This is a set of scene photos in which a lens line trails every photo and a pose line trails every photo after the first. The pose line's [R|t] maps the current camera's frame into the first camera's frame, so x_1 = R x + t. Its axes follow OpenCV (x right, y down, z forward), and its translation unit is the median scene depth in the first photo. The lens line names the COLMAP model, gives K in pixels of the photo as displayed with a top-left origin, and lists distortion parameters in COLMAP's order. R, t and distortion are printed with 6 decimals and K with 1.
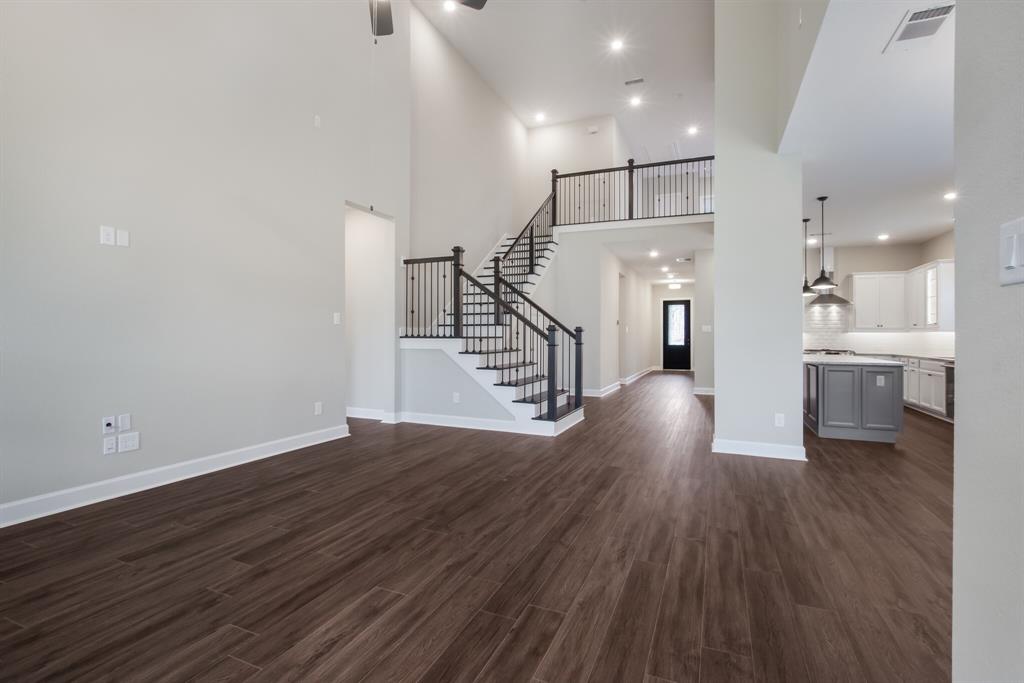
lens RADIAL K [[466.6, 0, 526.3], [0, 466.6, 332.9], [0, 0, 1]] dist [-0.022014, 0.002924]
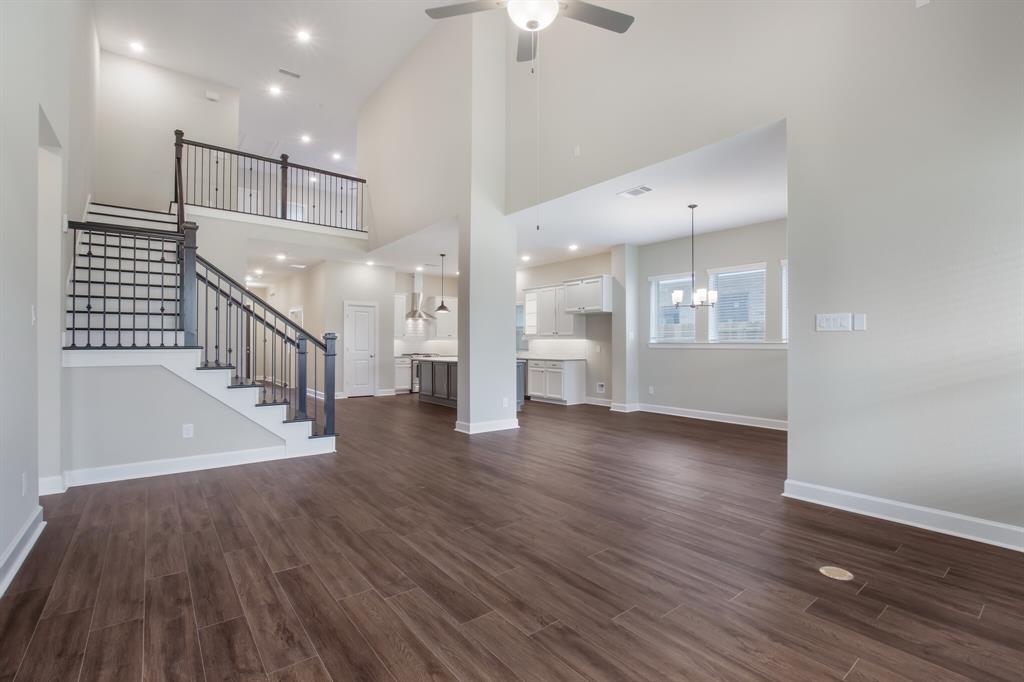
lens RADIAL K [[466.6, 0, 512.7], [0, 466.6, 340.3], [0, 0, 1]] dist [-0.022014, 0.002924]
pose [[0.487368, 0.001893, 0.873194, -0.562001], [-0.004840, 0.999988, 0.000534, -0.004665], [-0.873183, -0.004487, 0.487372, 0.224200]]
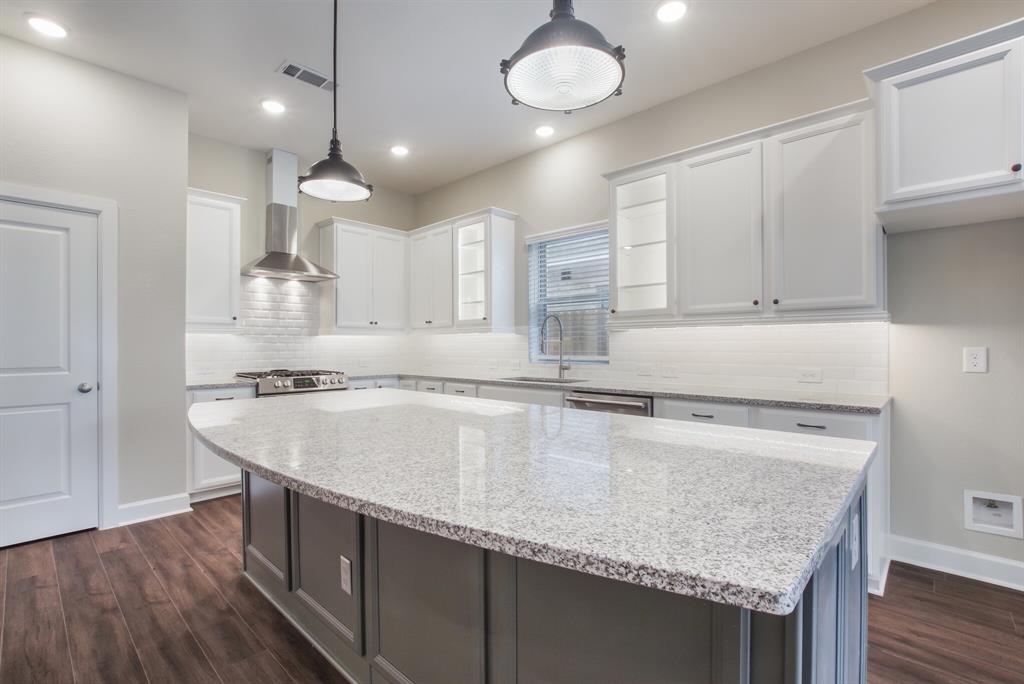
lens RADIAL K [[466.6, 0, 518.6], [0, 466.6, 343.9], [0, 0, 1]] dist [-0.022014, 0.002924]
pose [[0.354490, -0.006696, 0.935036, 0.471995], [0.002651, 0.999978, 0.006156, 0.009265], [-0.935056, 0.000297, 0.354500, 0.979107]]
